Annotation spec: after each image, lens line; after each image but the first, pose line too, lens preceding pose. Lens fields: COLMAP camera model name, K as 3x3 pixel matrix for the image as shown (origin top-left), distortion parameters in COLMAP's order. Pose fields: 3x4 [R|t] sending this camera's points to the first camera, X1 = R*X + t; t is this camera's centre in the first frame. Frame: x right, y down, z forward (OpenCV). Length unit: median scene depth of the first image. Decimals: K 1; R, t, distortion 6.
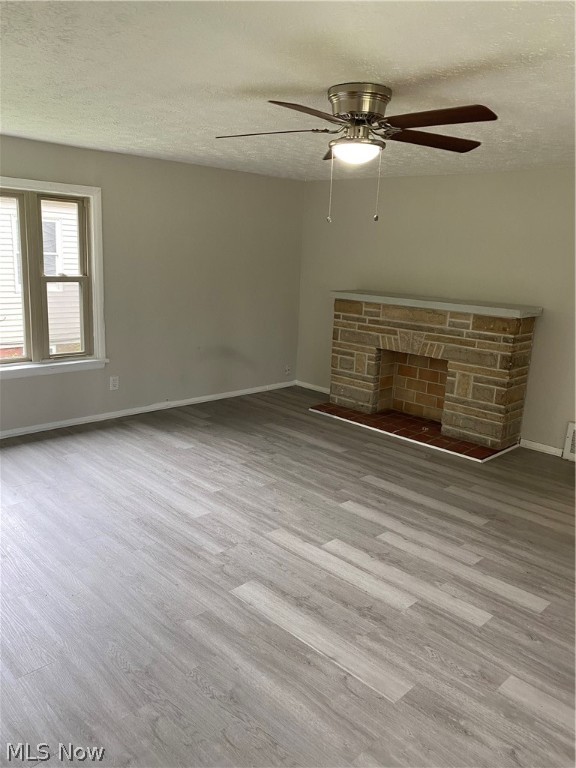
lens RADIAL K [[595.2, 0, 290.8], [0, 595.2, 388.1], [0, 0, 1]] dist [0.008843, 0.006556]
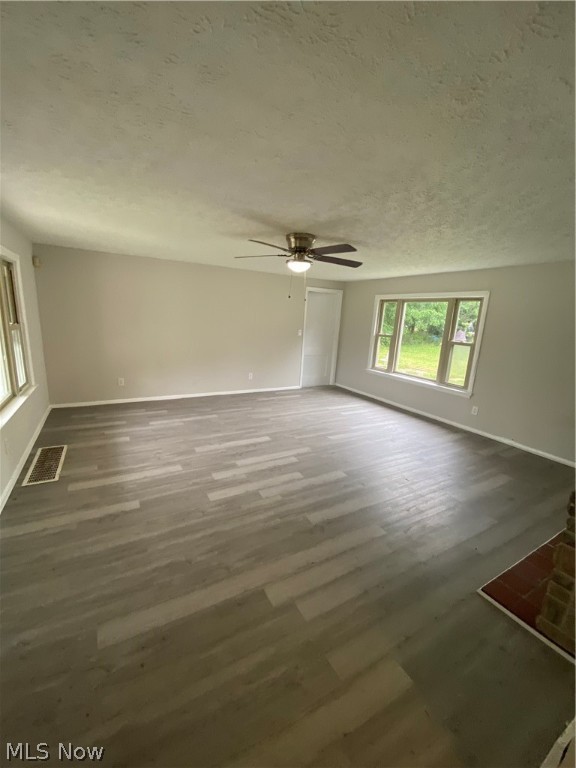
lens RADIAL K [[315.8, 0, 283.5], [0, 315.8, 383.0], [0, 0, 1]] dist [0.000170, -0.000501]
pose [[-0.275870, 0.154170, -0.948750, 1.037432], [-0.276696, 0.932534, 0.231991, -0.212269], [0.920508, 0.326515, -0.214600, 1.097835]]
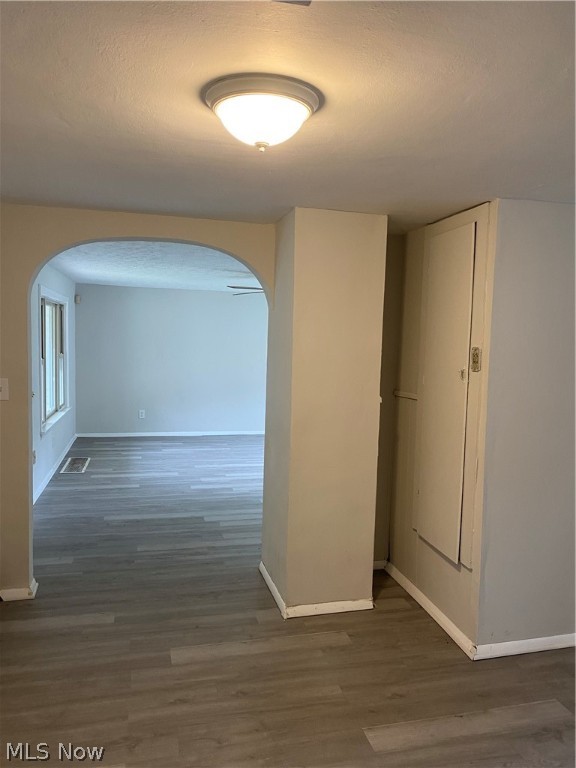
lens RADIAL K [[595.2, 0, 290.8], [0, 595.2, 388.1], [0, 0, 1]] dist [0.008843, 0.006556]
pose [[-0.517094, 0.018035, -0.855738, 1.816664], [-0.239274, 0.956872, 0.164752, -0.384811], [0.821804, 0.289948, -0.490478, 1.943612]]
